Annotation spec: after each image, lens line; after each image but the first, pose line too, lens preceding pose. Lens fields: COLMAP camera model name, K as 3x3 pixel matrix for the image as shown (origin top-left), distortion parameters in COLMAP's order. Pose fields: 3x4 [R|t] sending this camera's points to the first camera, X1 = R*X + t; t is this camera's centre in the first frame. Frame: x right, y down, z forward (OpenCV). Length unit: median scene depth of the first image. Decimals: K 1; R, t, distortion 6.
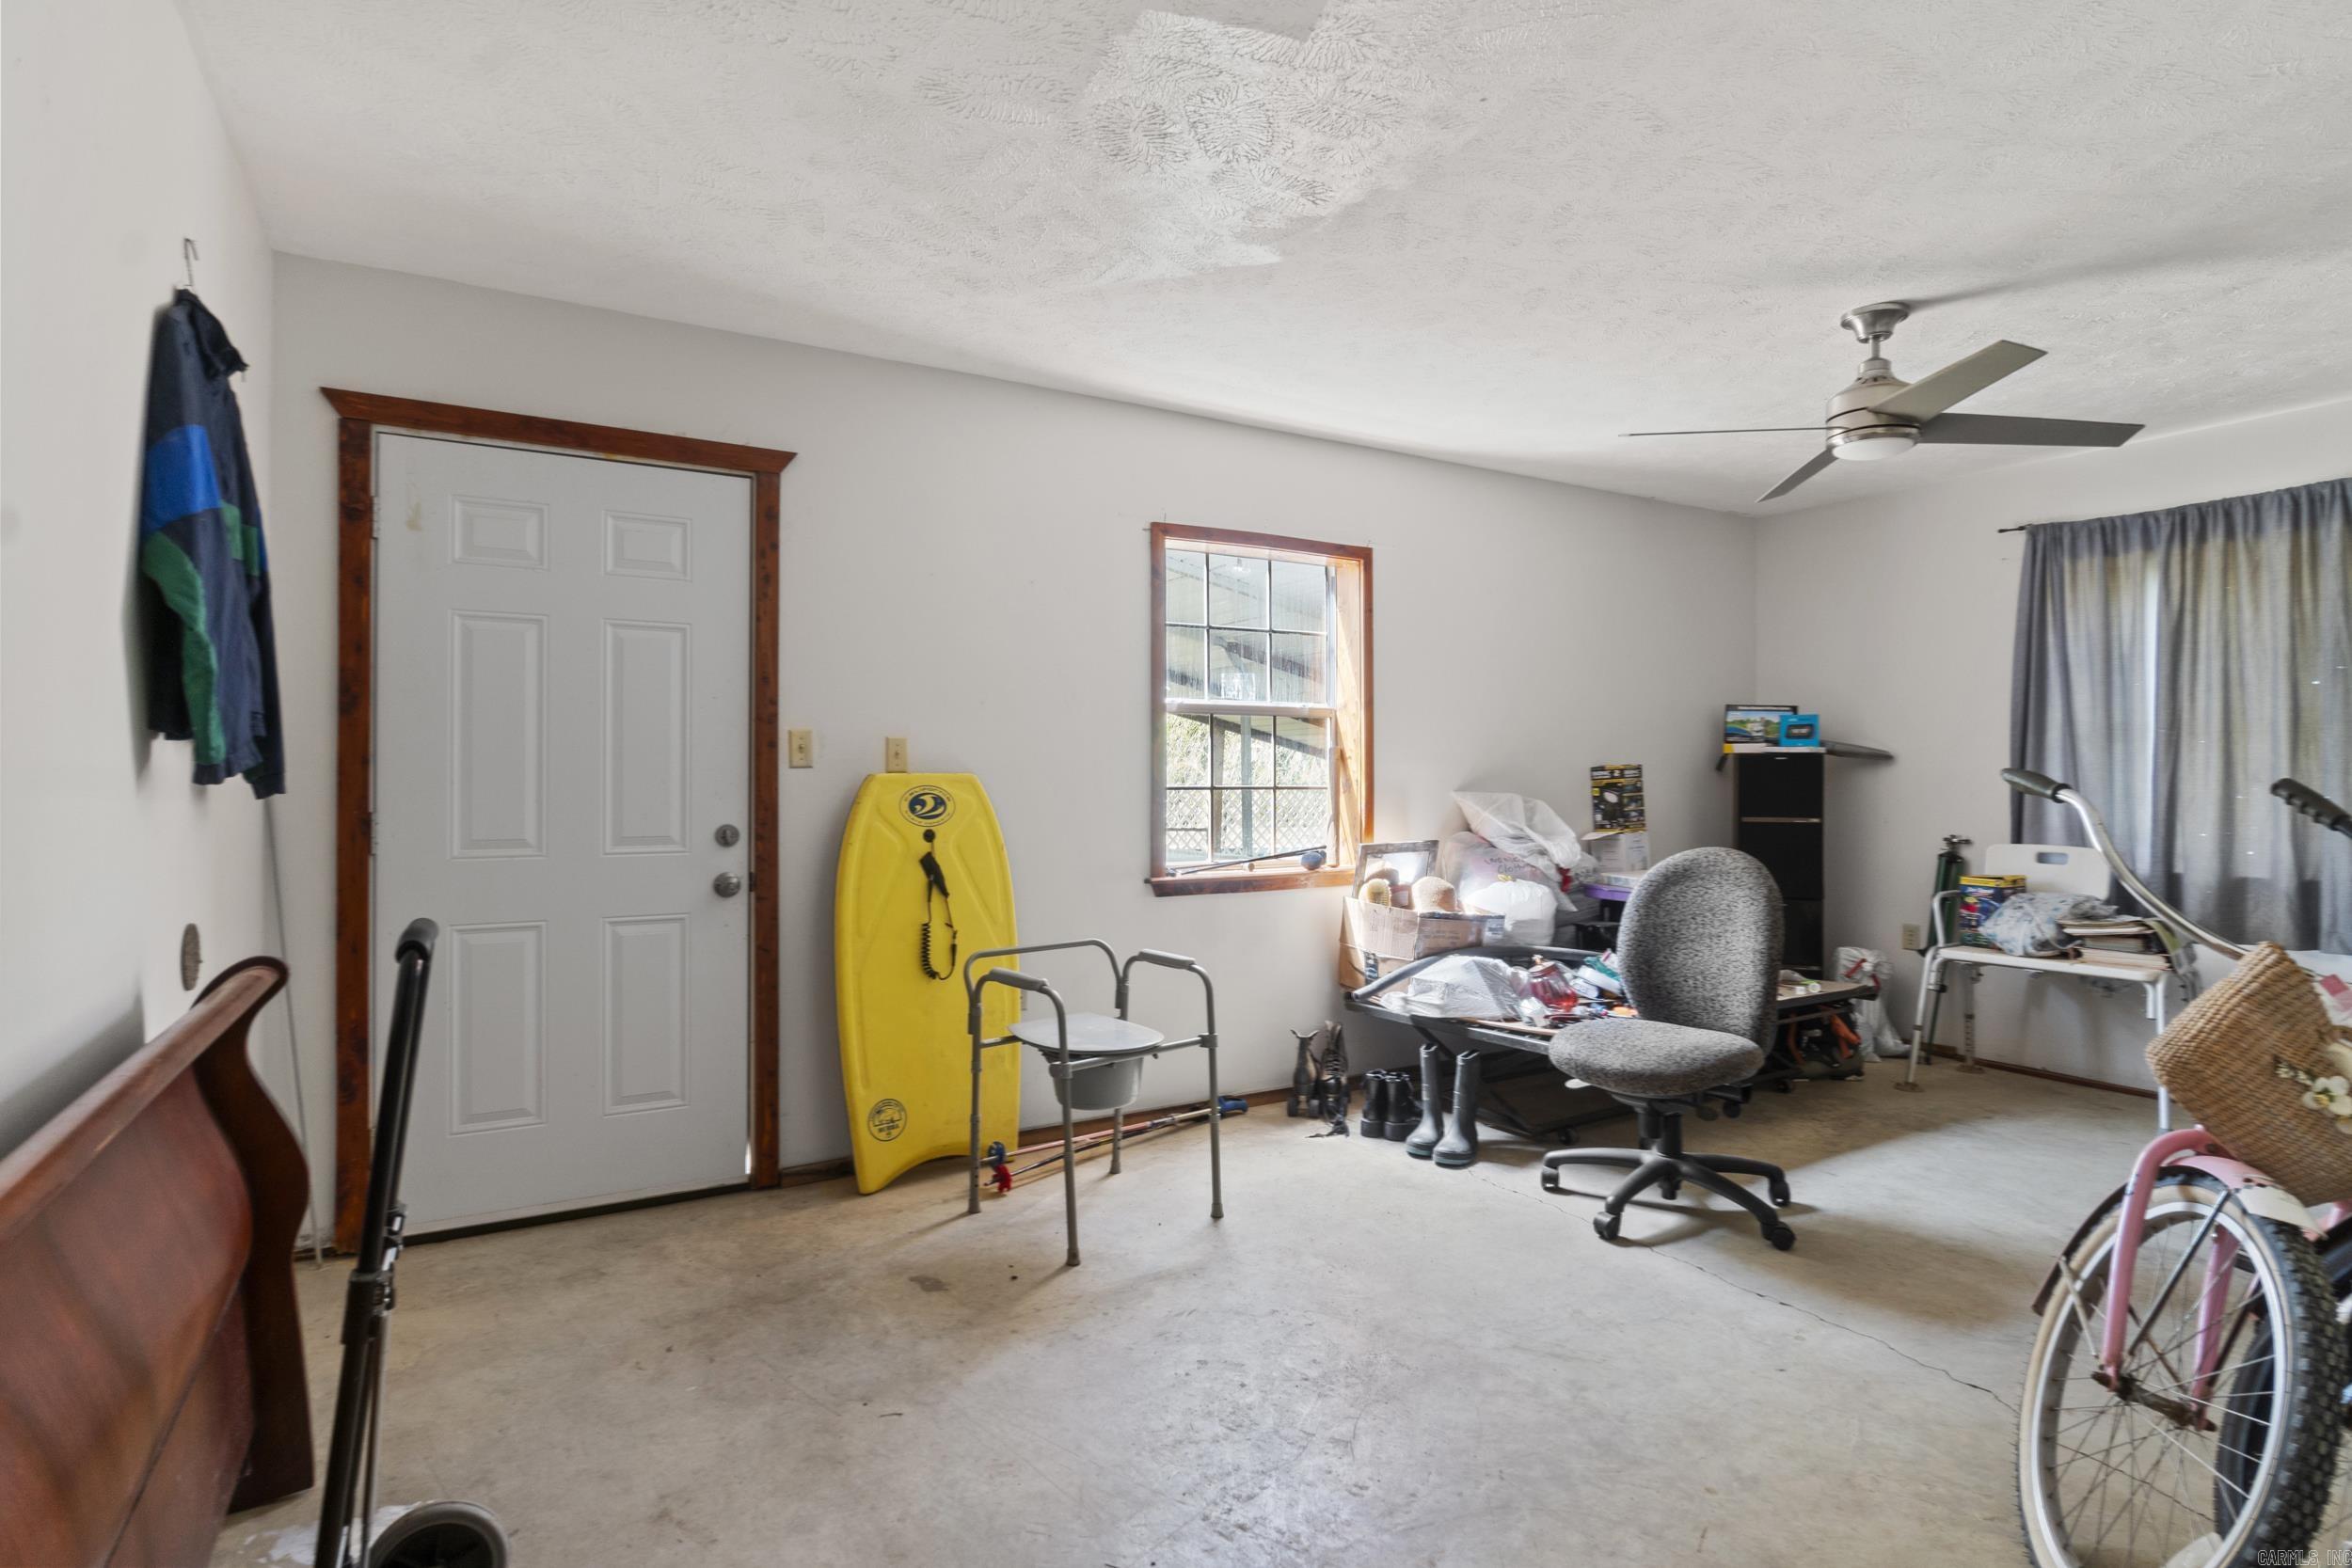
lens RADIAL K [[1195.0, 0, 1150.7], [0, 1195.0, 780.0], [0, 0, 1]] dist [-0.002420, -0.001363]
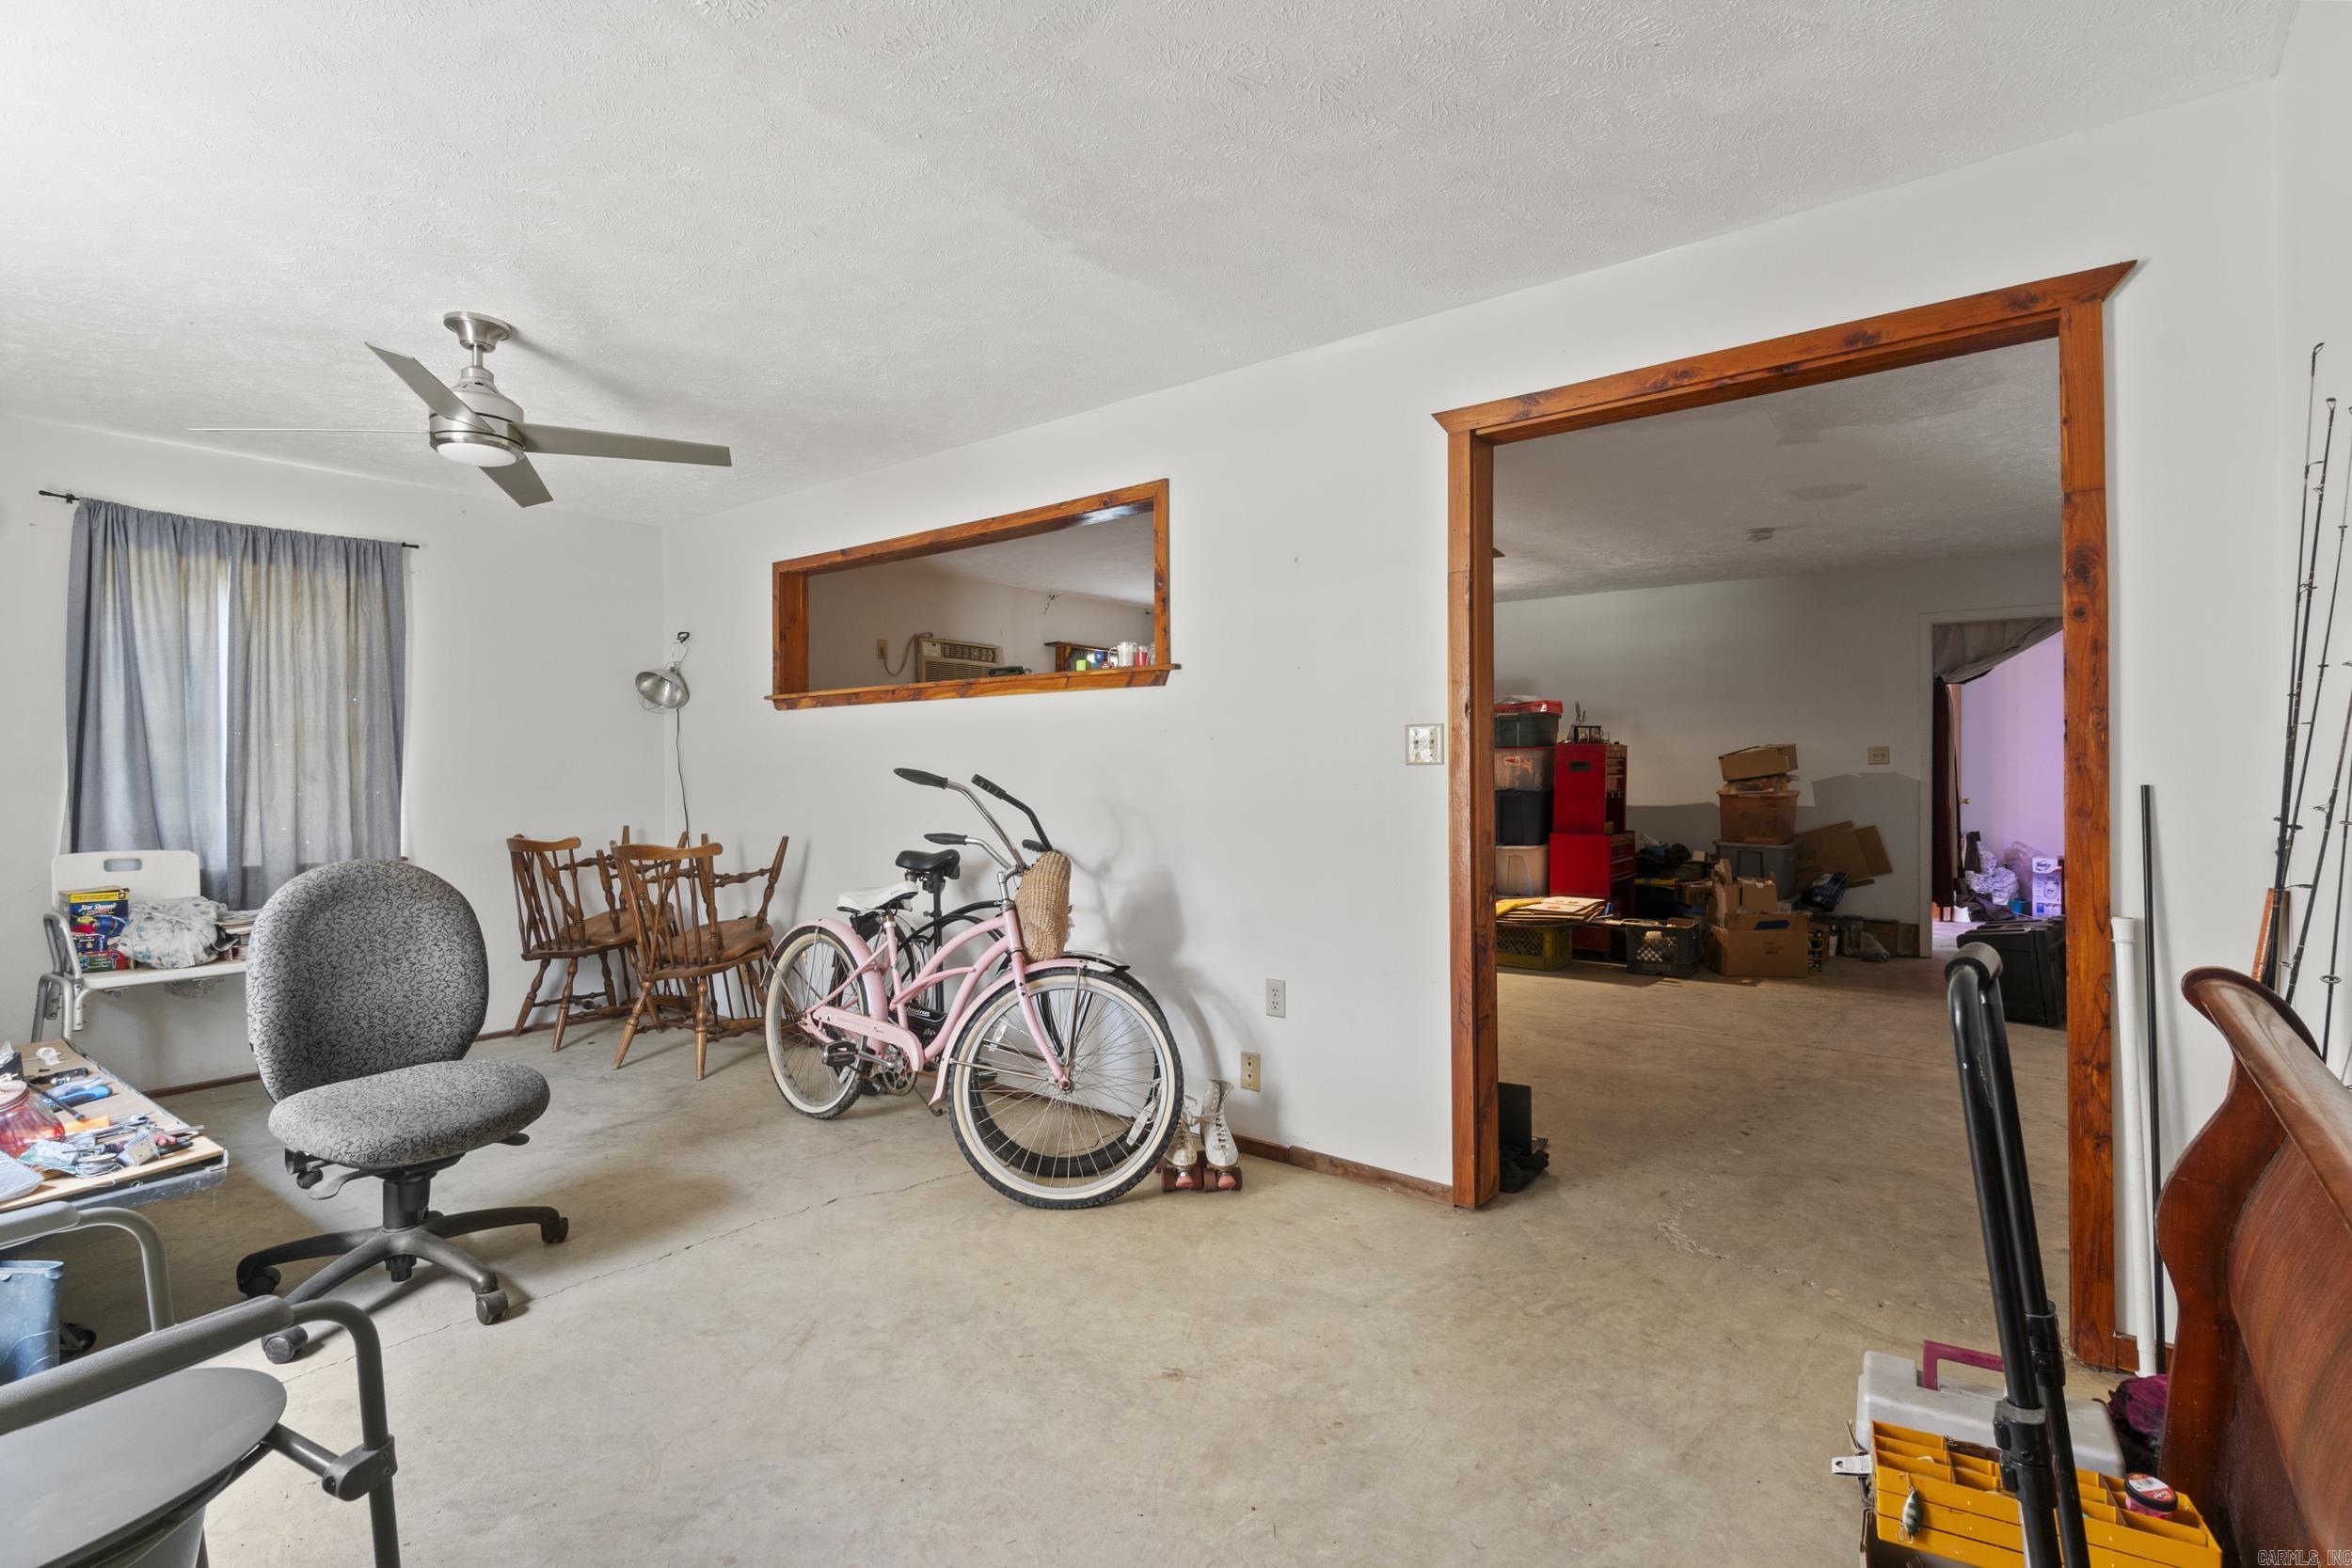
lens RADIAL K [[1101.3, 0, 1176.0], [0, 1101.3, 784.0], [0, 0, 1]] dist [-0.001660, -0.000304]
pose [[-0.368705, -0.008236, 0.929510, -0.373882], [0.007344, 0.999904, 0.011772, -0.001584], [-0.929517, 0.011166, -0.368609, 0.602343]]
